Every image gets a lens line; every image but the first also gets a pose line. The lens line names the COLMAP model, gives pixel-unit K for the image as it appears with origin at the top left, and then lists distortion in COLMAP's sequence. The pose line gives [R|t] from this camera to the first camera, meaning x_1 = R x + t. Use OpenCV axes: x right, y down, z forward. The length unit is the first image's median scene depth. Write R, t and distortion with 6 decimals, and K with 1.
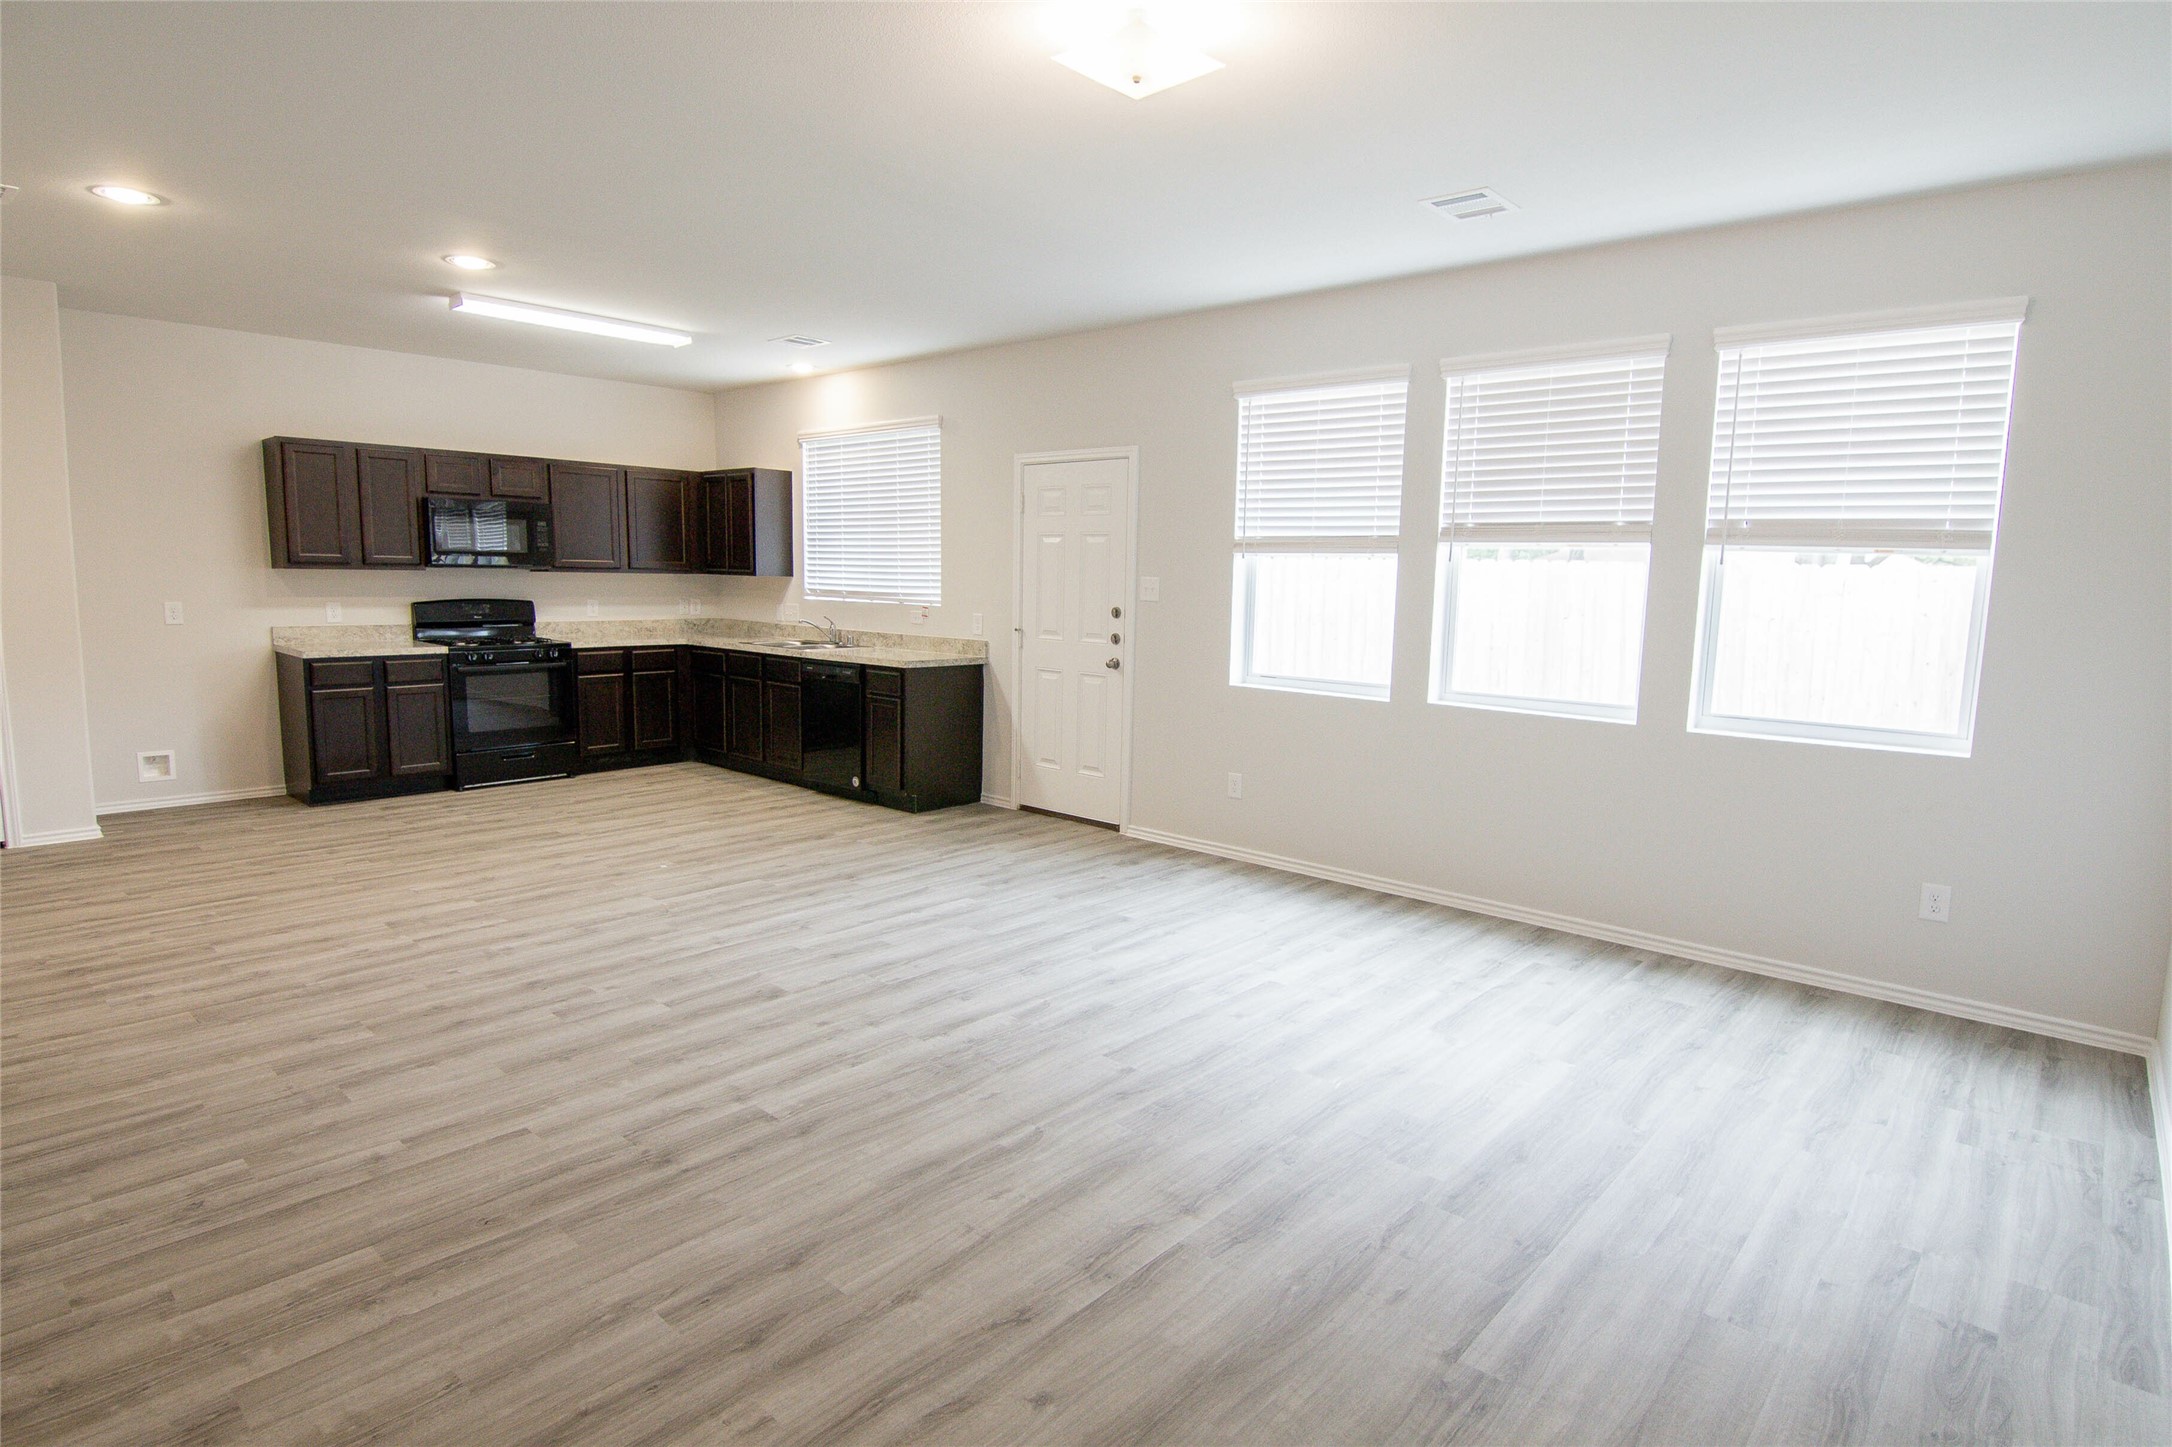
lens RADIAL K [[1136.5, 0, 1097.3], [0, 1136.5, 725.7], [0, 0, 1]] dist [-0.002424, -0.016155]
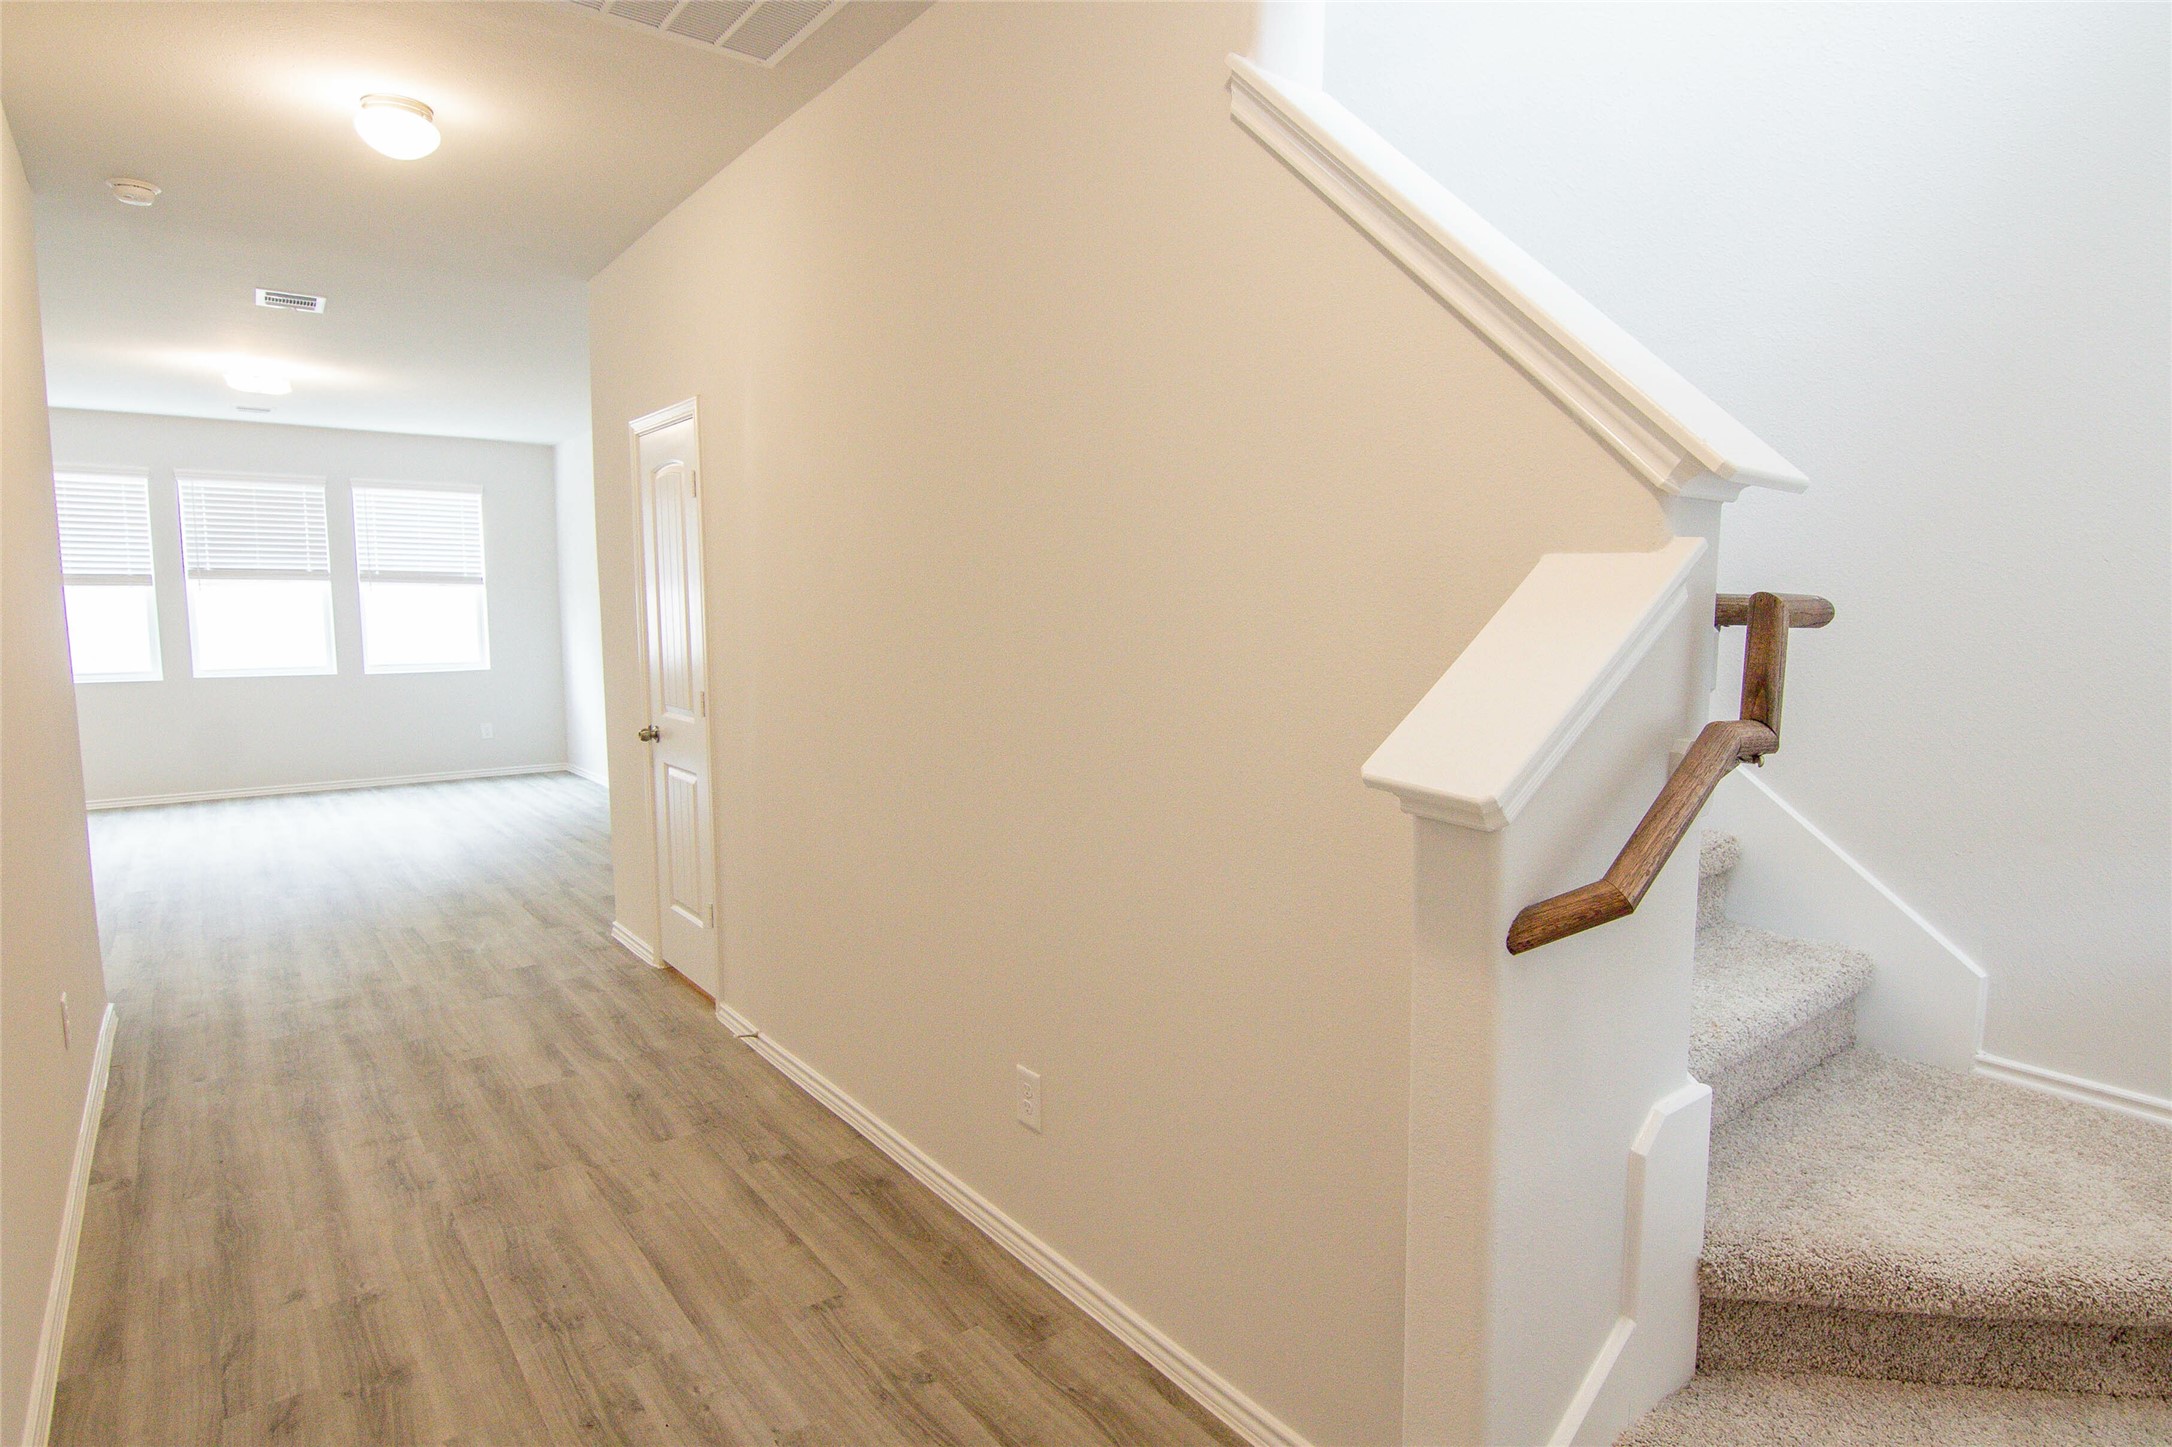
lens RADIAL K [[1136.5, 0, 1097.3], [0, 1136.5, 725.7], [0, 0, 1]] dist [-0.002424, -0.016155]
pose [[0.168429, -0.125930, 0.977637, -1.299381], [0.132471, 0.985700, 0.104146, 0.061145], [-0.976772, 0.111967, 0.182703, -0.659575]]
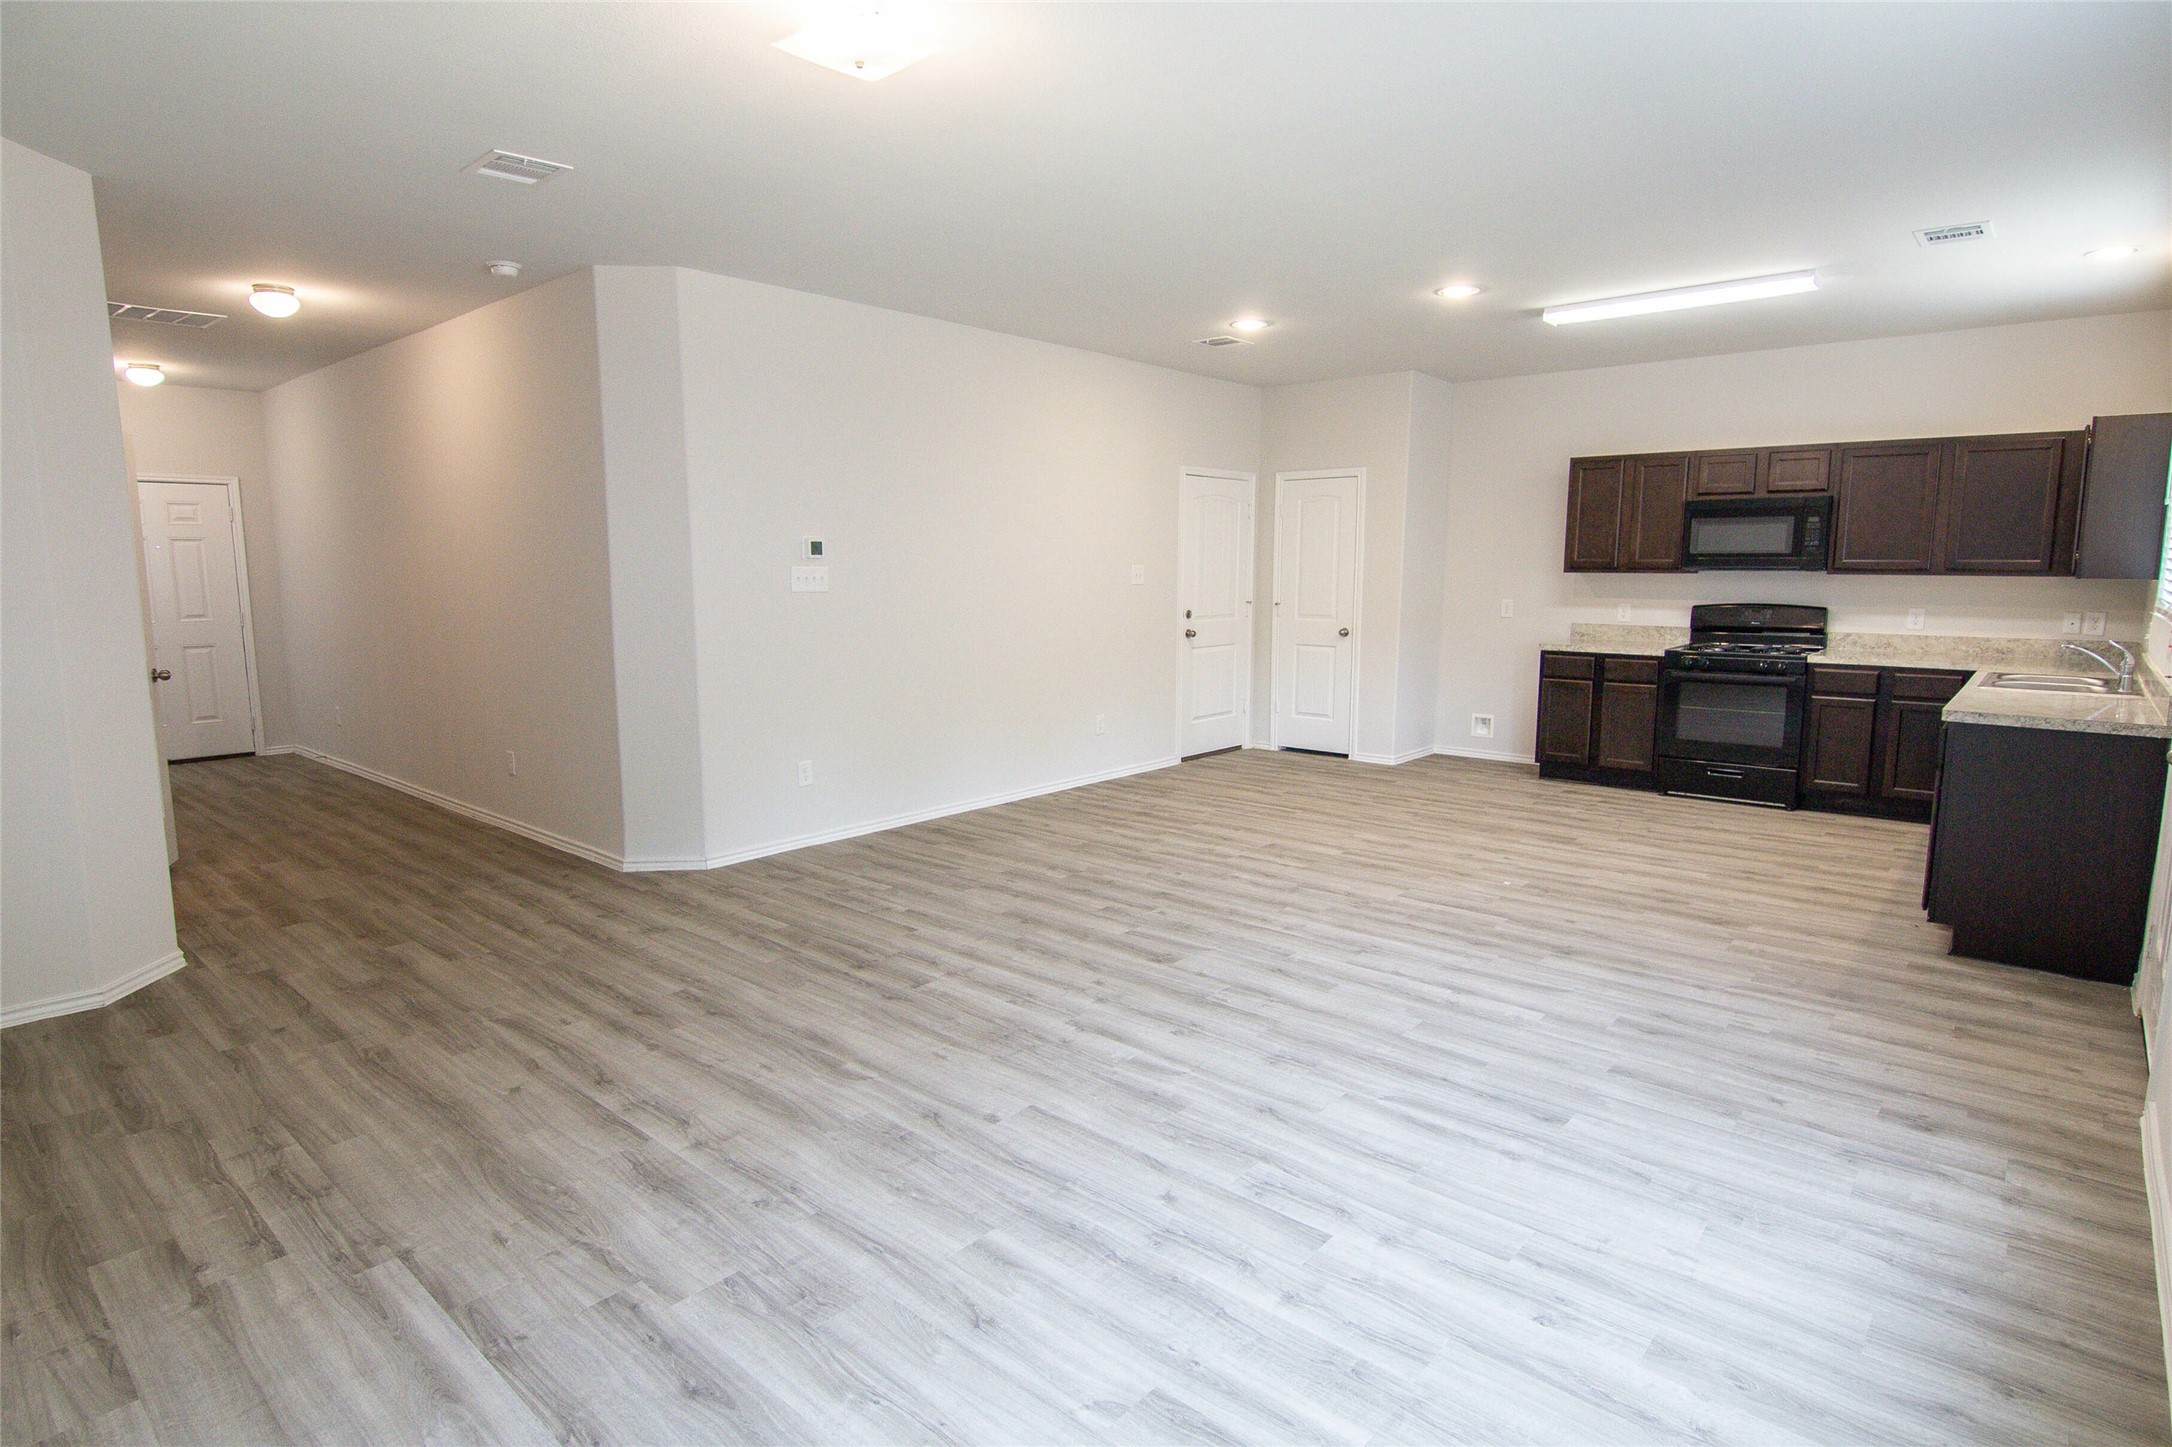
lens RADIAL K [[1136.5, 0, 1097.3], [0, 1136.5, 725.7], [0, 0, 1]] dist [-0.002424, -0.016155]
pose [[0.012801, 0.122739, -0.992356, 0.694297], [-0.131253, 0.984057, 0.120020, -0.095658], [0.991266, 0.128713, 0.028706, 0.800540]]
